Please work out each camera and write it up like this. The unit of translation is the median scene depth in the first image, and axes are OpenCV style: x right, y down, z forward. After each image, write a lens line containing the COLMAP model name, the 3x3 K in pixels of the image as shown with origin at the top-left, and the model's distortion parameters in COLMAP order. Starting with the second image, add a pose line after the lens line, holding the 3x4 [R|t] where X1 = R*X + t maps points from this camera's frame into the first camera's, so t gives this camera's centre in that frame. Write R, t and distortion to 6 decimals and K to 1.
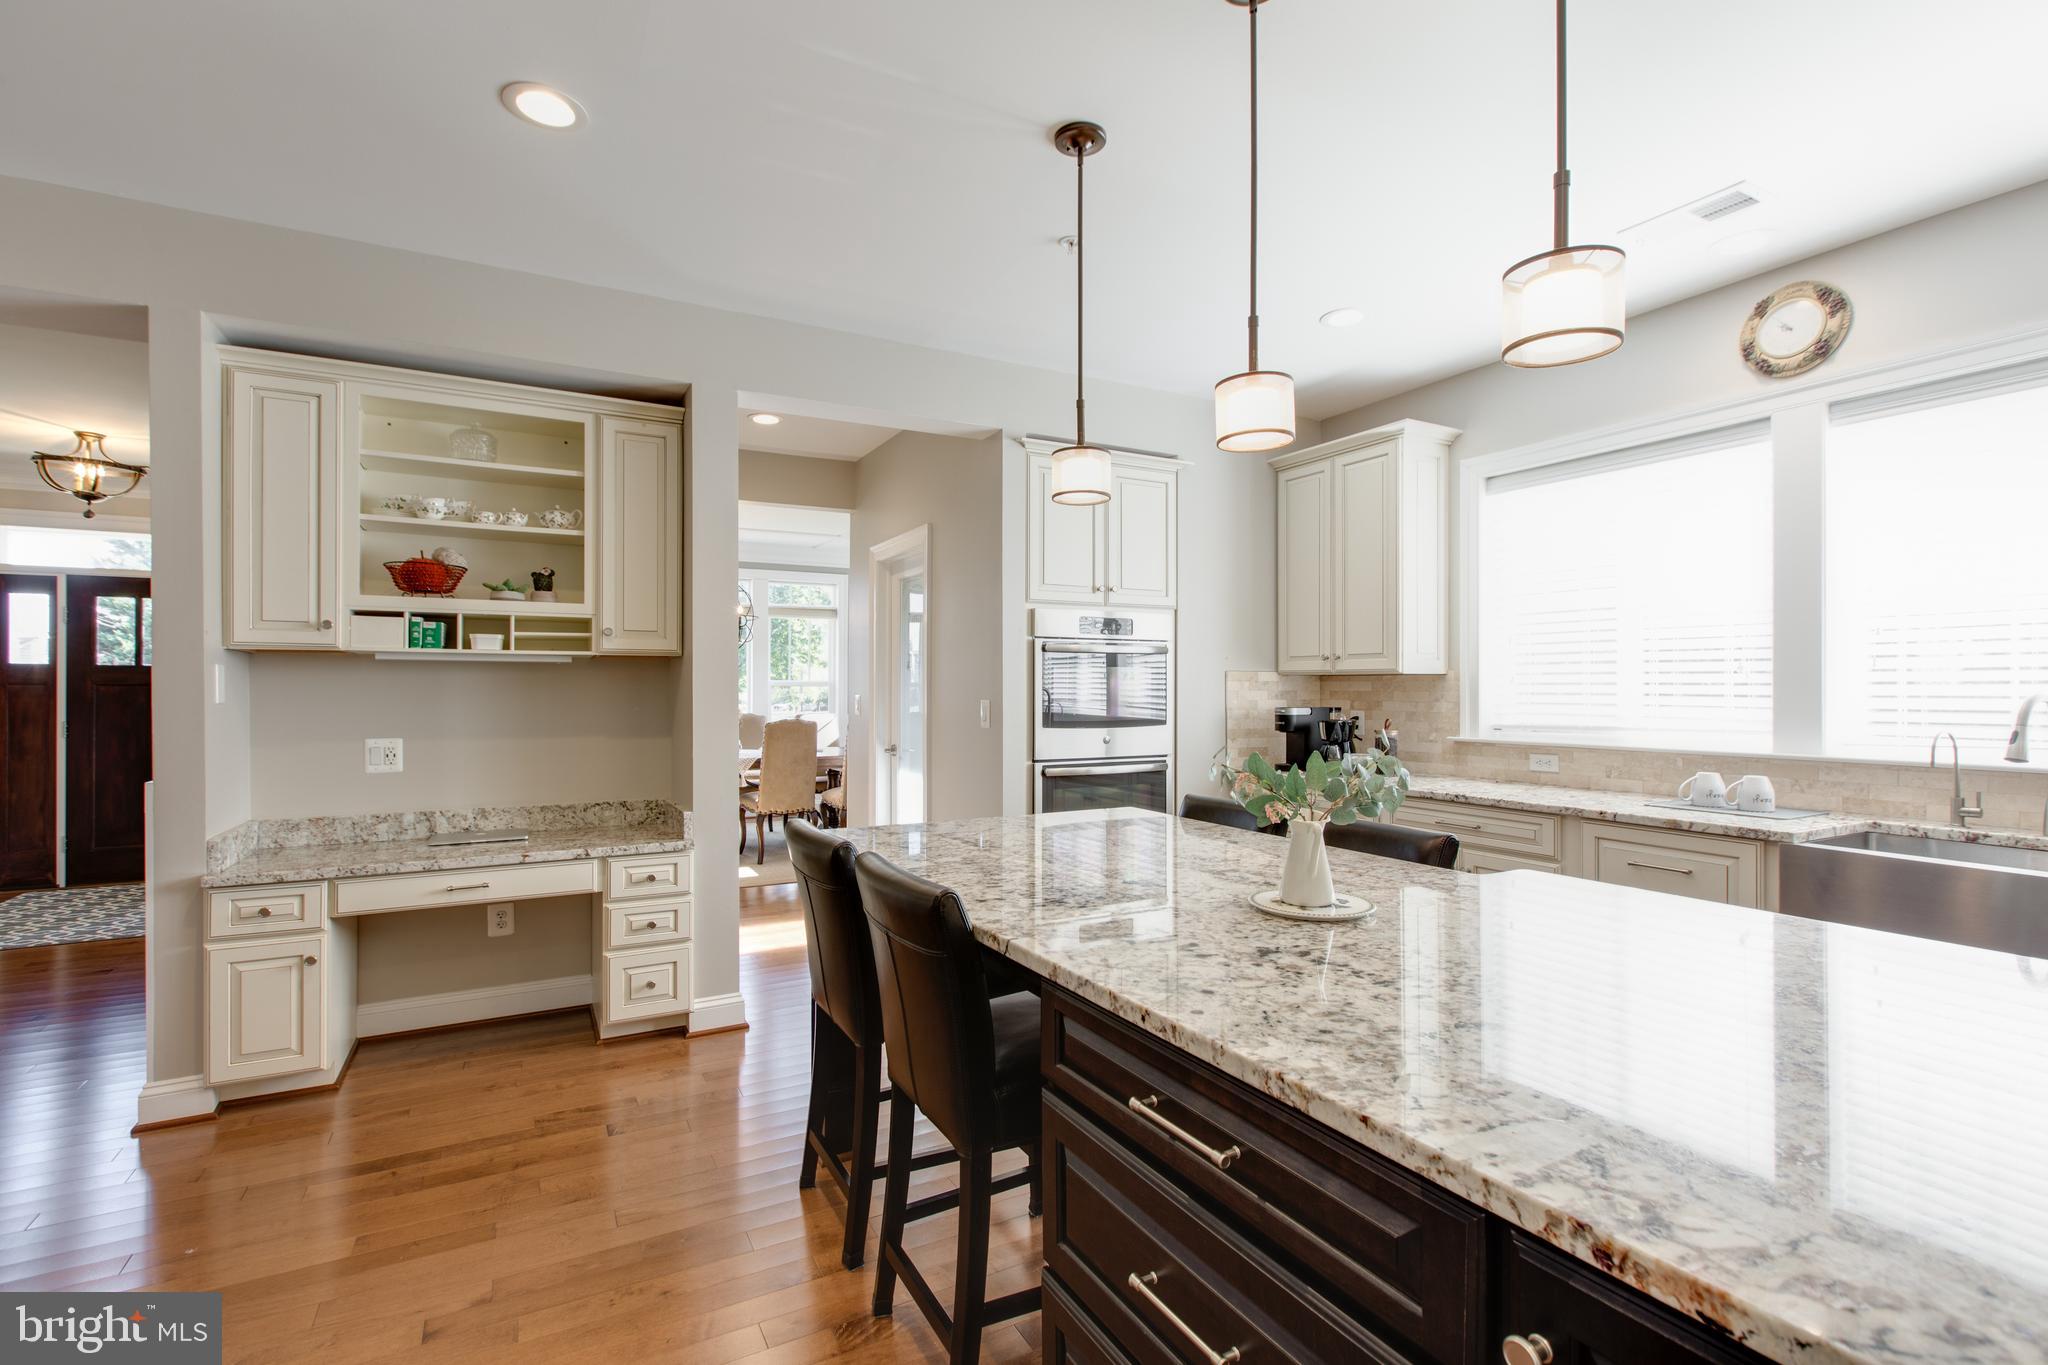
lens RADIAL K [[922.4, 0, 1020.6], [0, 922.4, 688.4], [0, 0, 1]] dist [-0.004025, -0.000742]
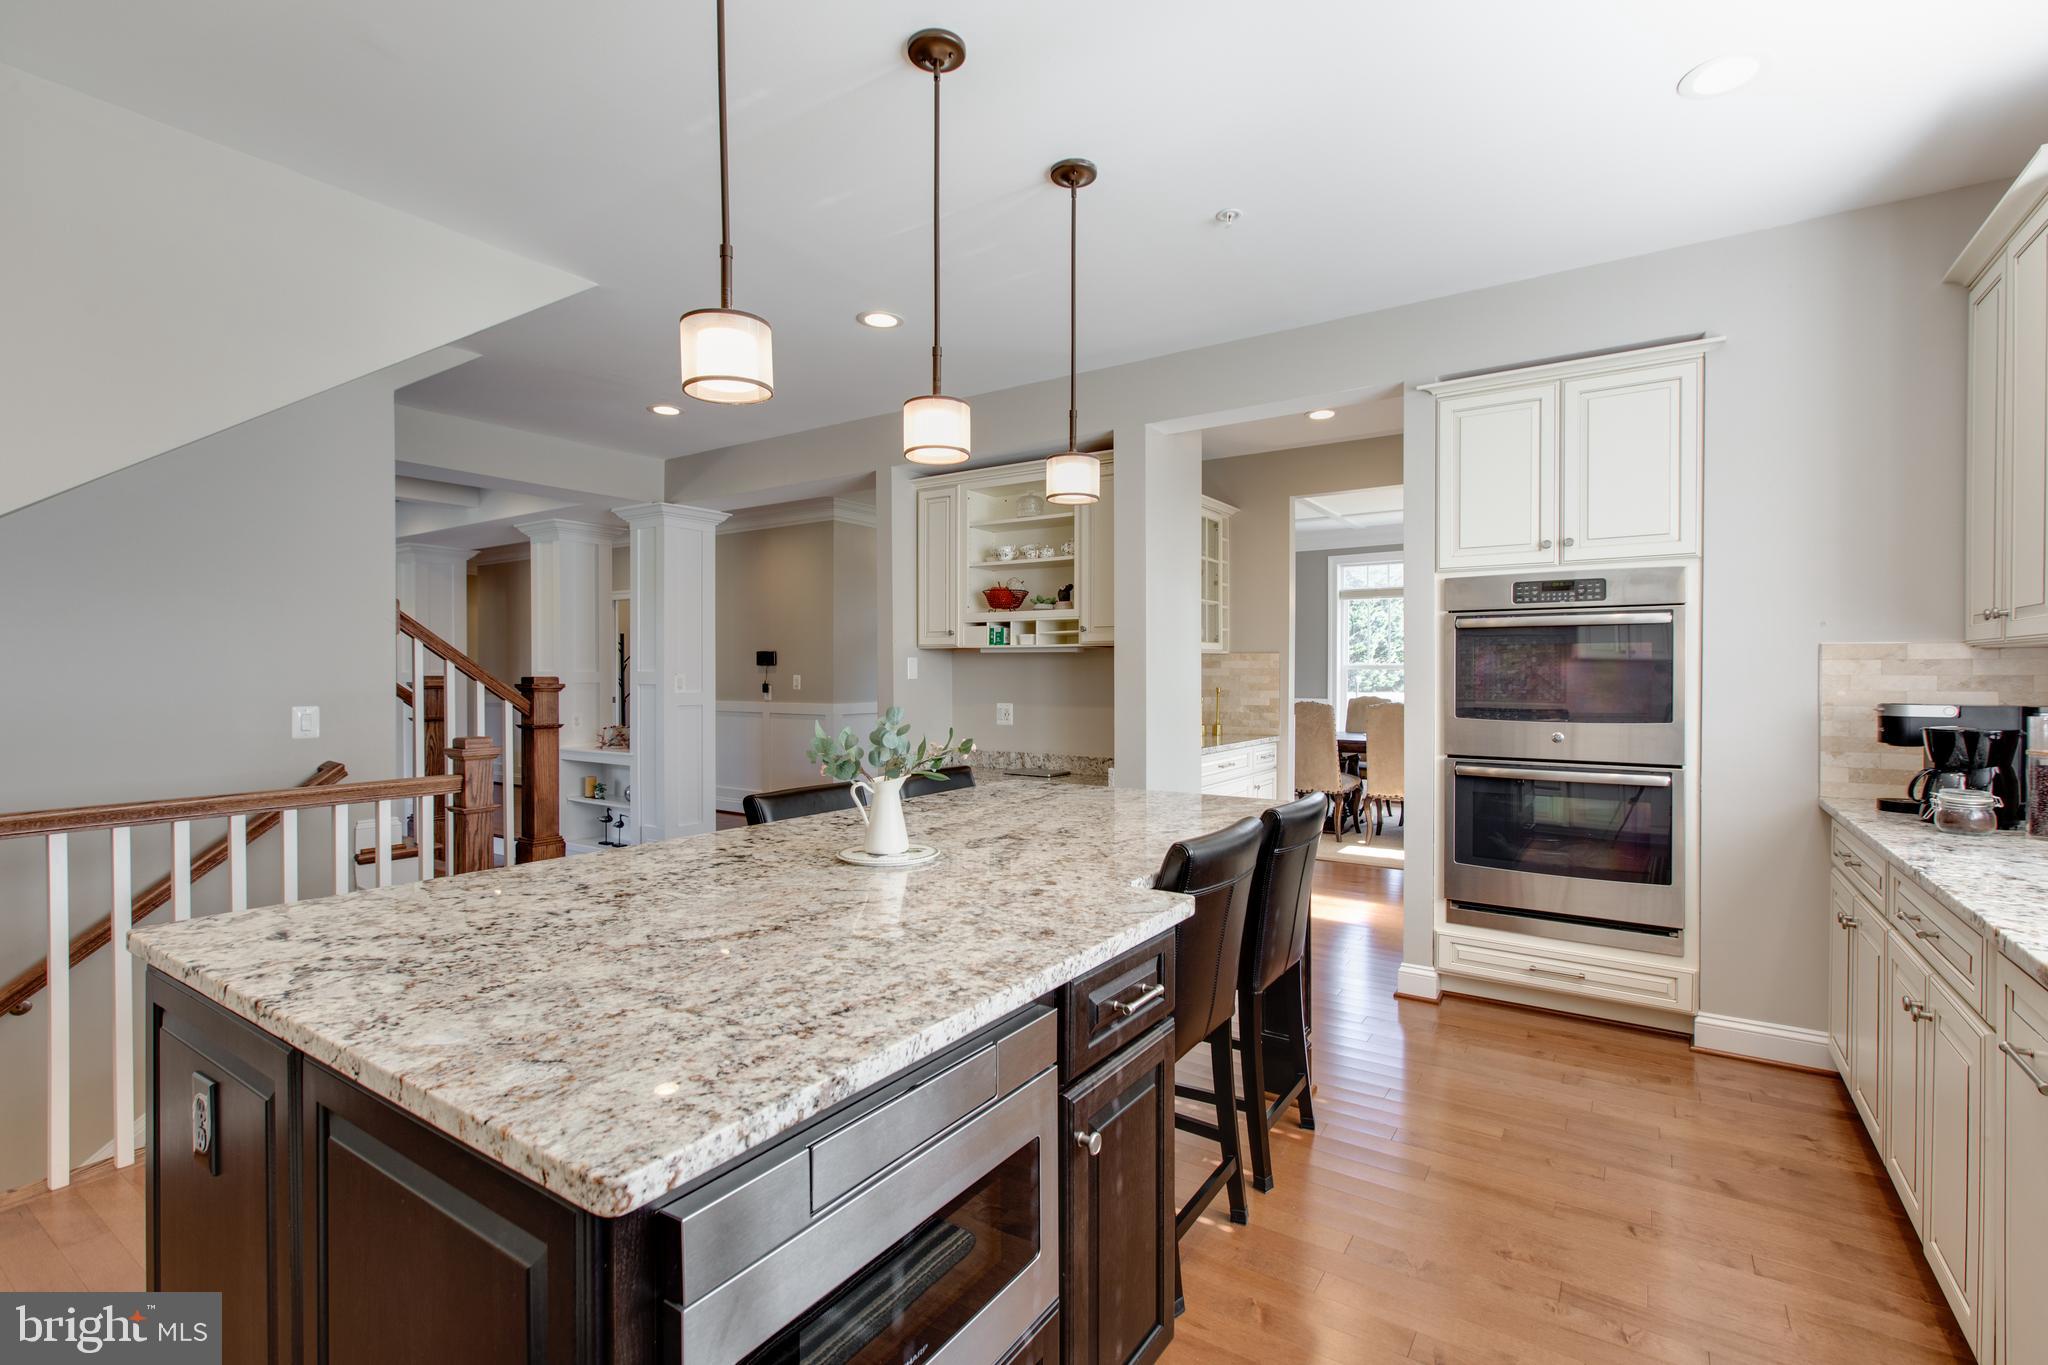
lens RADIAL K [[922.4, 0, 1019.1], [0, 922.4, 679.3], [0, 0, 1]] dist [-0.004025, -0.000742]
pose [[0.459647, 0.006703, -0.888076, 0.715586], [-0.003865, 0.999977, 0.005547, 0.005179], [0.888093, 0.000883, 0.459663, 0.306401]]
